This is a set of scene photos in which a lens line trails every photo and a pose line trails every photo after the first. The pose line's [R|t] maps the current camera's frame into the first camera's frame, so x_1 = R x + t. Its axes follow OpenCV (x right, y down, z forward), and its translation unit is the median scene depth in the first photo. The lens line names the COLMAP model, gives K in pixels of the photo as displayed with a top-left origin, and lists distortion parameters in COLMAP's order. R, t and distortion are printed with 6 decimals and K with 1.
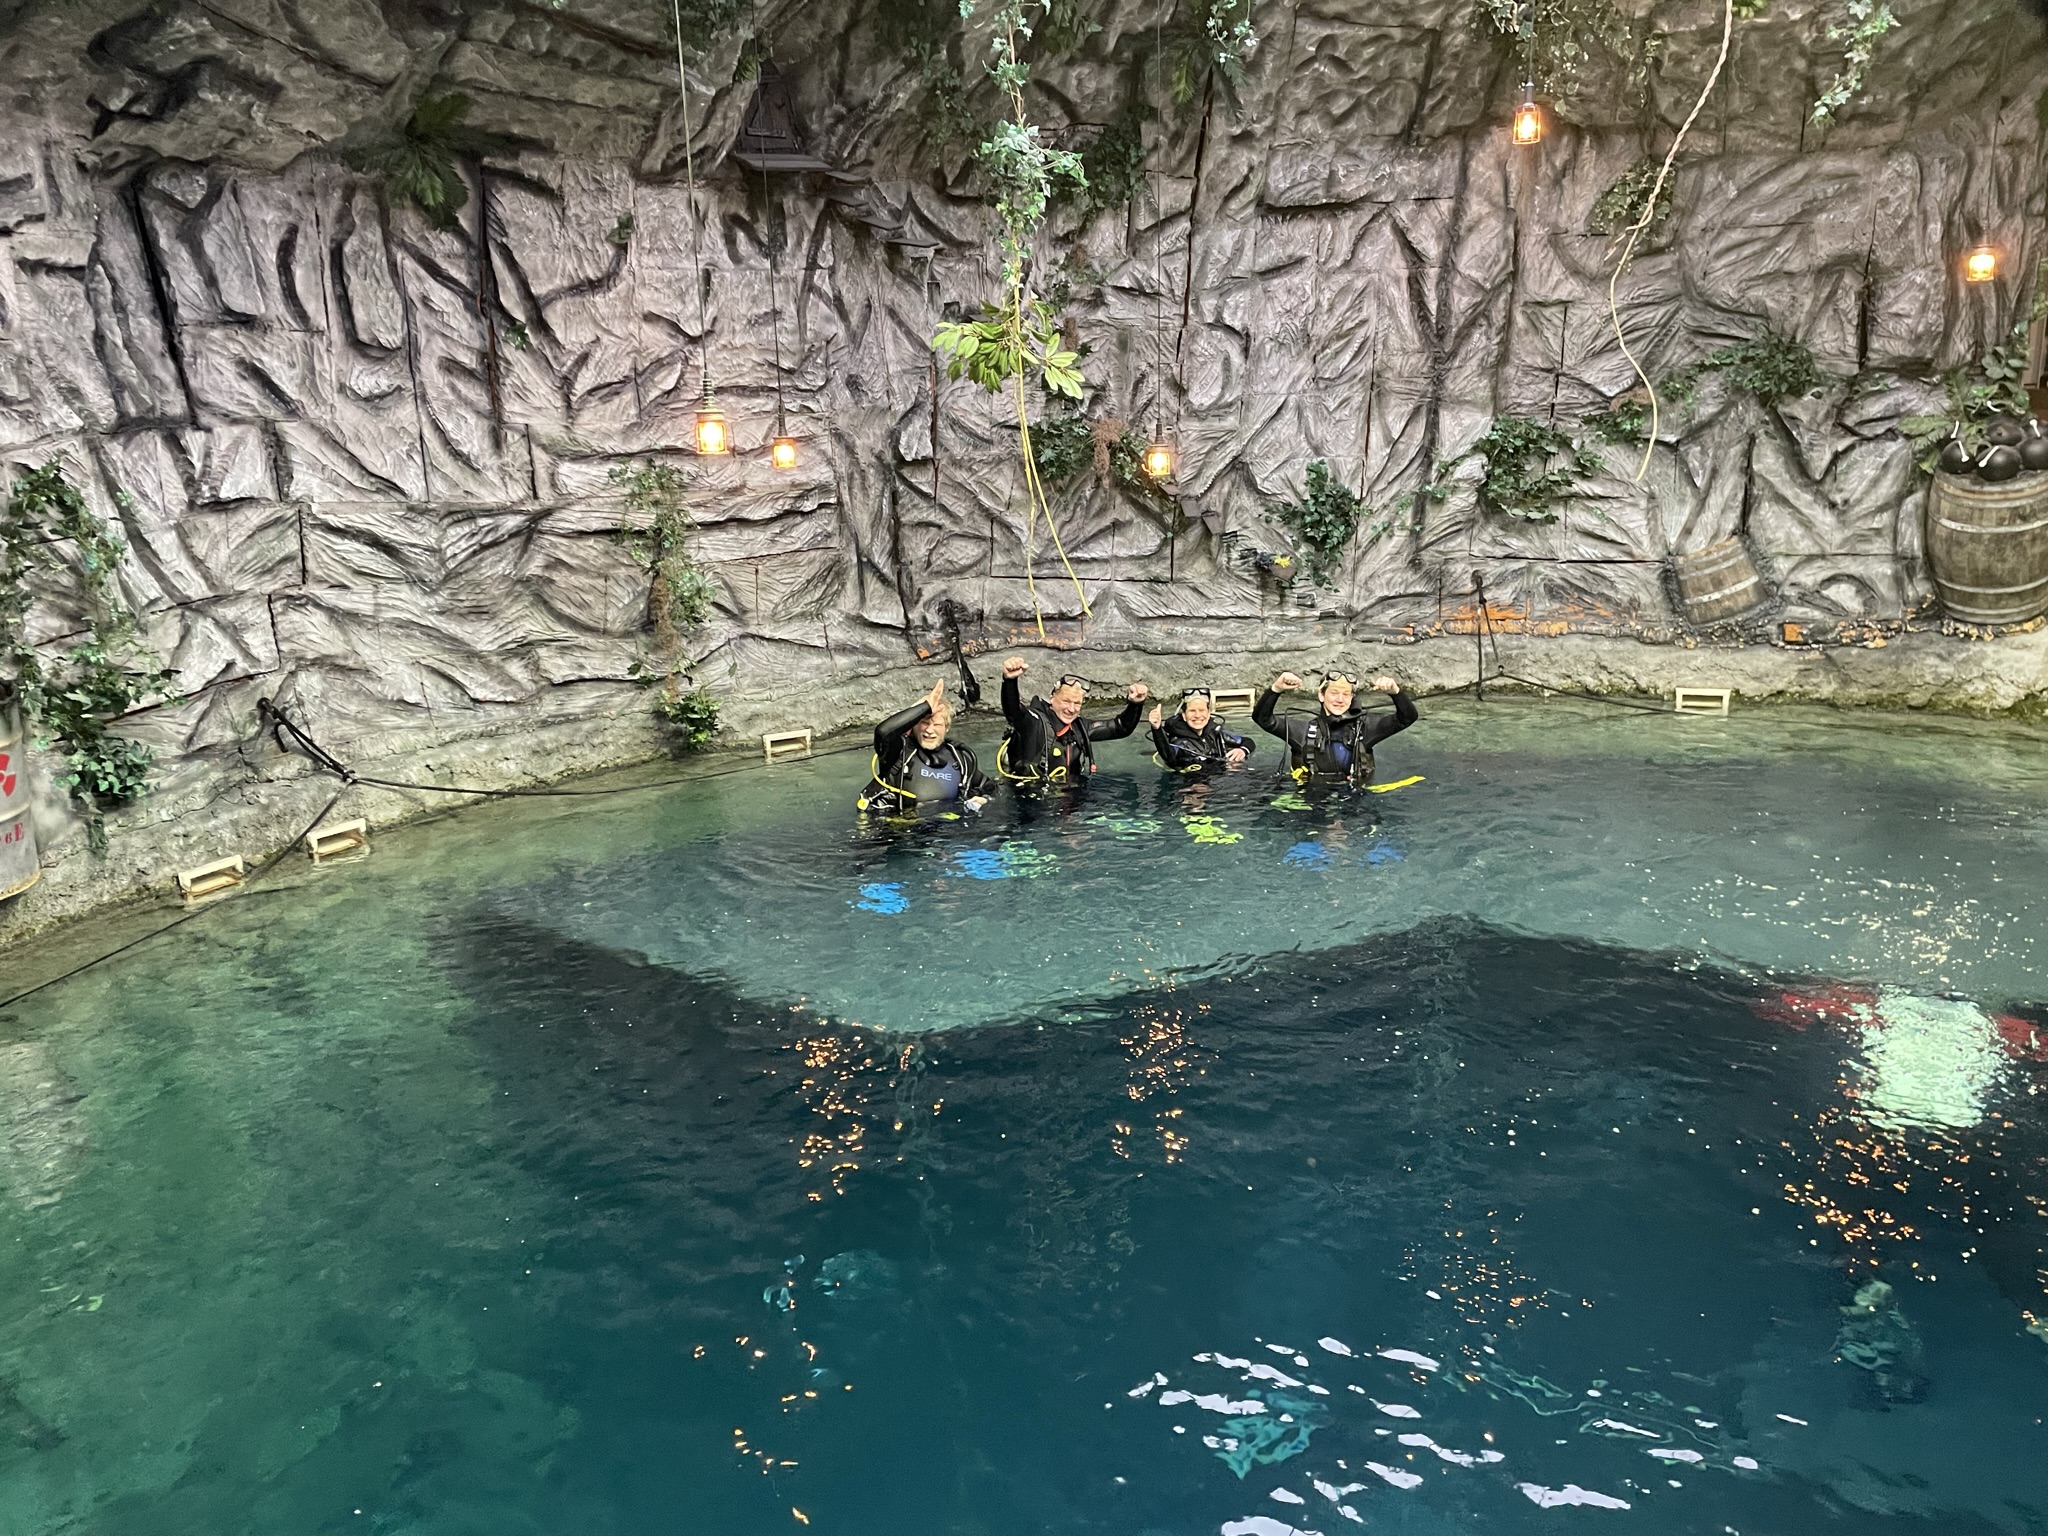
lens RADIAL K [[1555.5, 0, 1015.3], [0, 1555.5, 768.3], [0, 0, 1]] dist [0.121341, -0.154267]
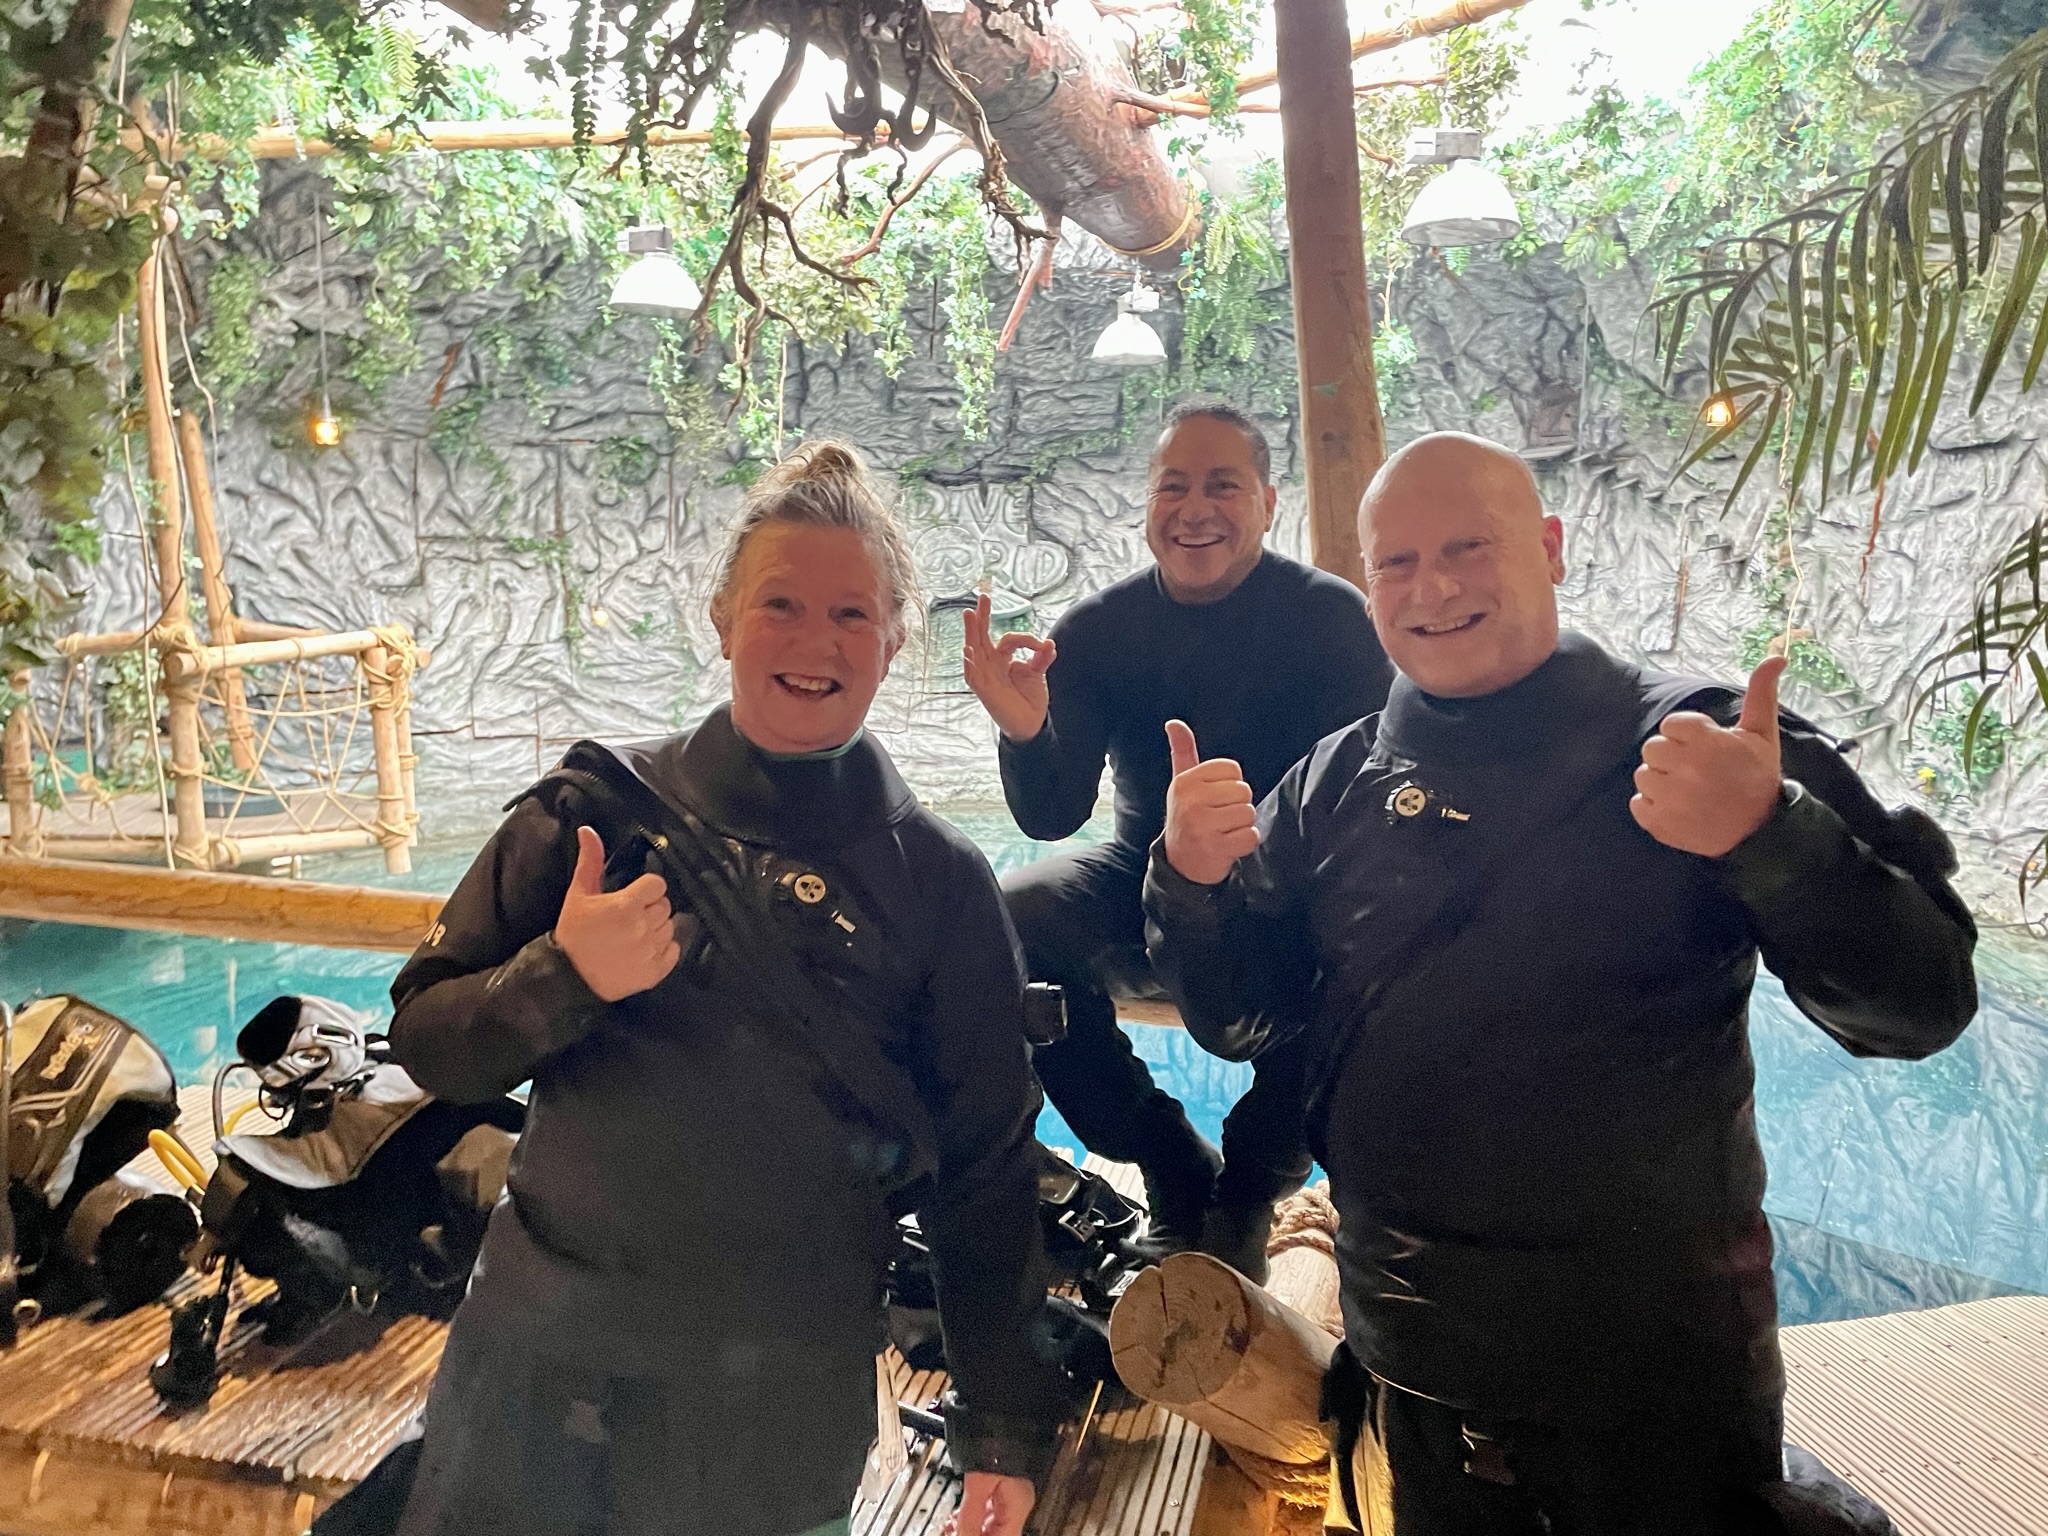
lens RADIAL K [[1555.5, 0, 1015.3], [0, 1555.5, 768.3], [0, 0, 1]] dist [0.121341, -0.154267]
pose [[0.232710, 0.140710, -0.962313, 1.134855], [-0.246324, 0.965742, 0.081645, -0.078918], [0.940835, 0.218041, 0.259398, 0.171194]]
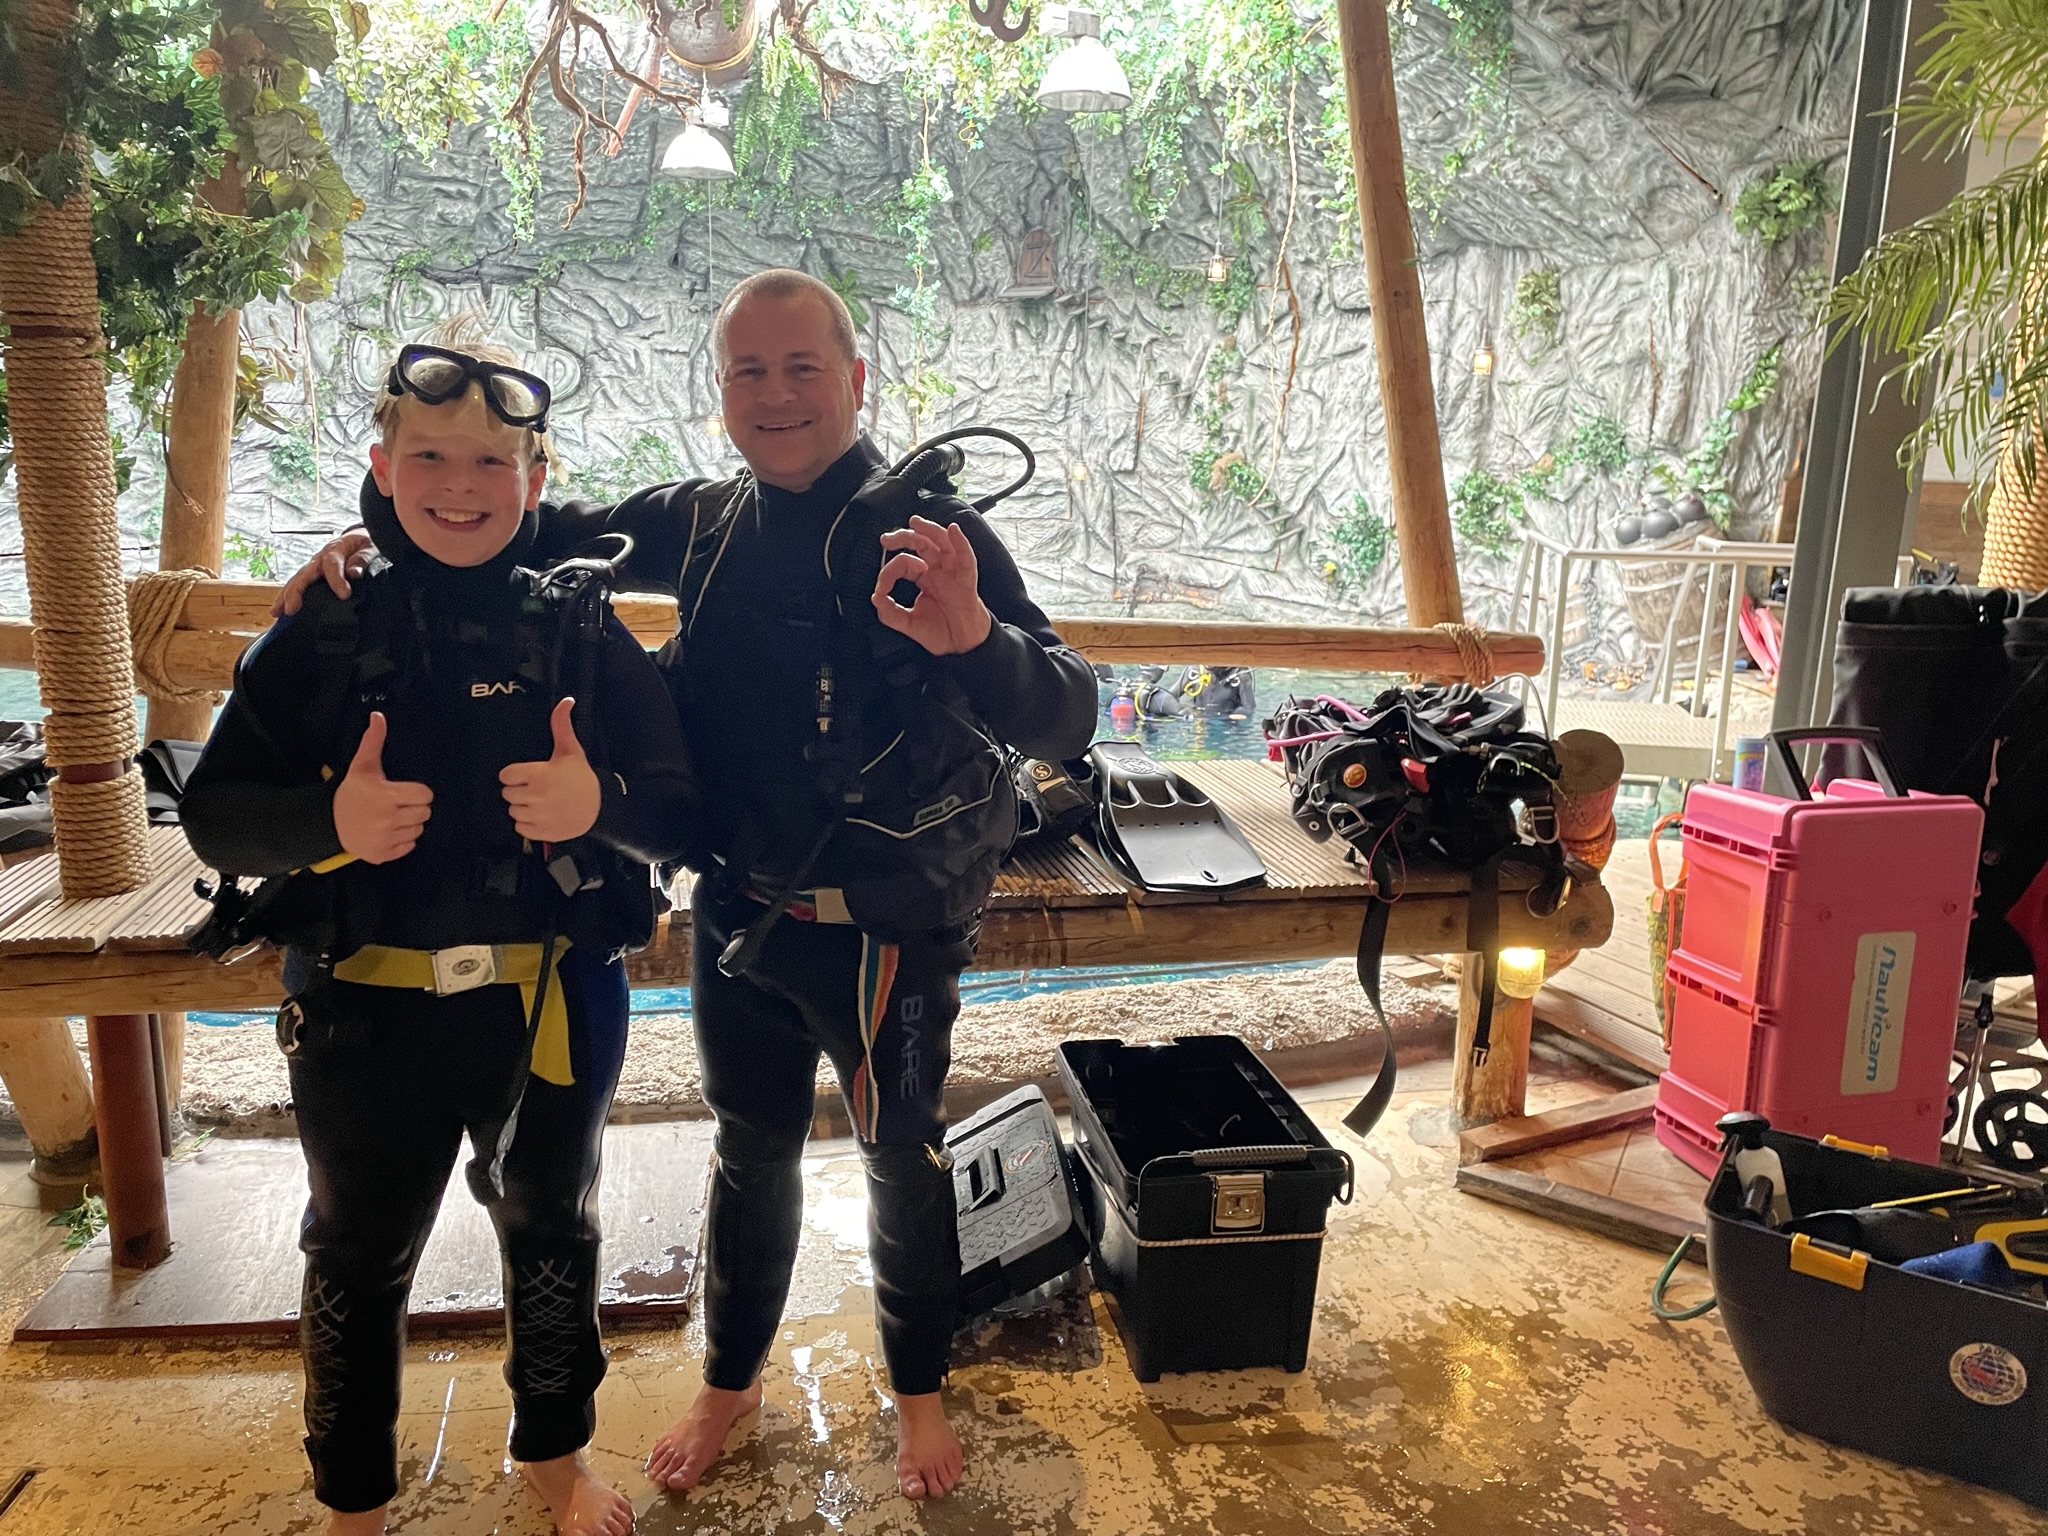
lens RADIAL K [[1560.8, 0, 1024.0], [0, 1560.8, 768.0], [0, 0, 1]] dist [0.113702, -0.141613]
pose [[0.610449, 0.213408, -0.762764, 1.172023], [-0.236773, 0.968151, 0.081379, -0.012478], [0.755837, 0.130924, 0.641537, -0.048719]]
